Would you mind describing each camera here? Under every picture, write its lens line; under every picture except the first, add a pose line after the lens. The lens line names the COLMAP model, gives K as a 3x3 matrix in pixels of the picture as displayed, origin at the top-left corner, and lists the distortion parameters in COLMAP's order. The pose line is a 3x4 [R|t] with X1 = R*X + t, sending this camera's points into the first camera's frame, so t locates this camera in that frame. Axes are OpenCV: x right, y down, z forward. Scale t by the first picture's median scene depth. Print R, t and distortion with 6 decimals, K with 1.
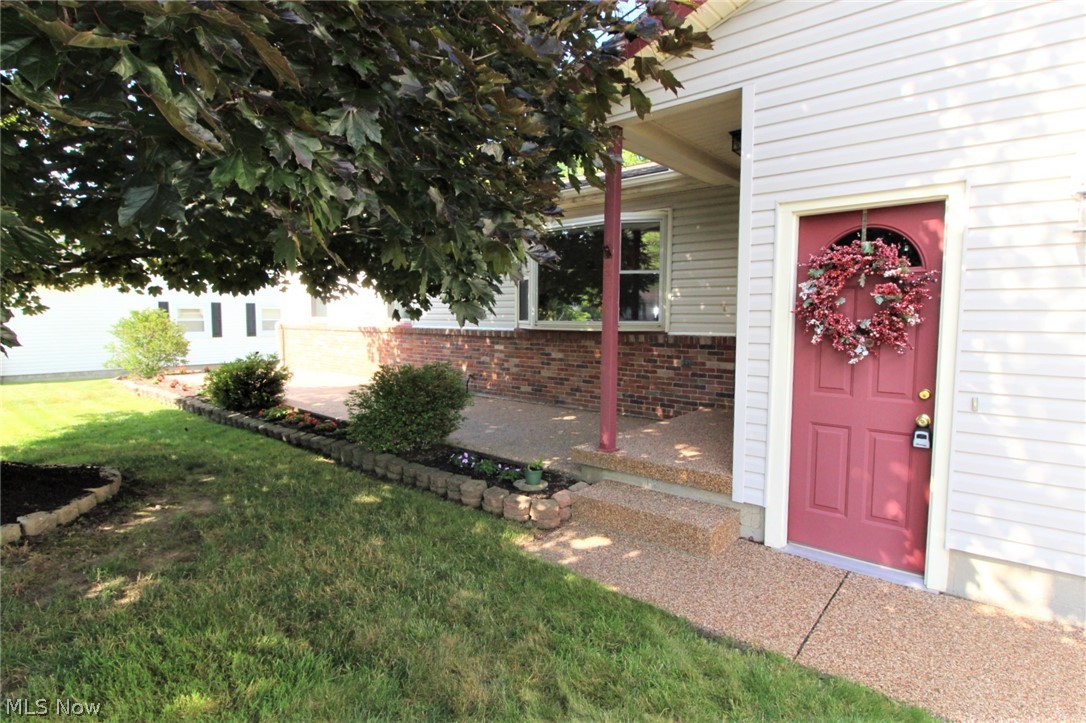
lens RADIAL K [[515.4, 0, 546.8], [0, 515.4, 354.8], [0, 0, 1]] dist [-0.000828, -0.009950]
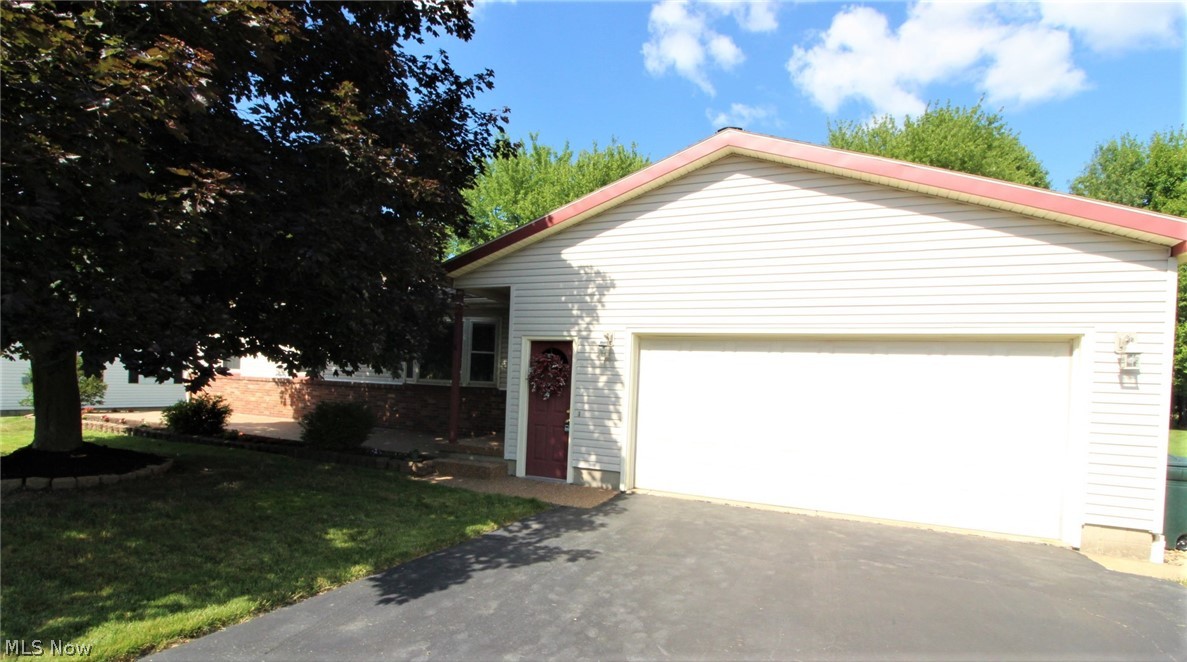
lens RADIAL K [[517.4, 0, 592.5], [0, 517.4, 390.8], [0, 0, 1]] dist [-0.025068, -0.000225]
pose [[0.953196, 0.029383, 0.300921, 0.021638], [-0.015126, 0.998655, -0.049601, 0.063679], [-0.301973, 0.042728, 0.952358, -1.023844]]
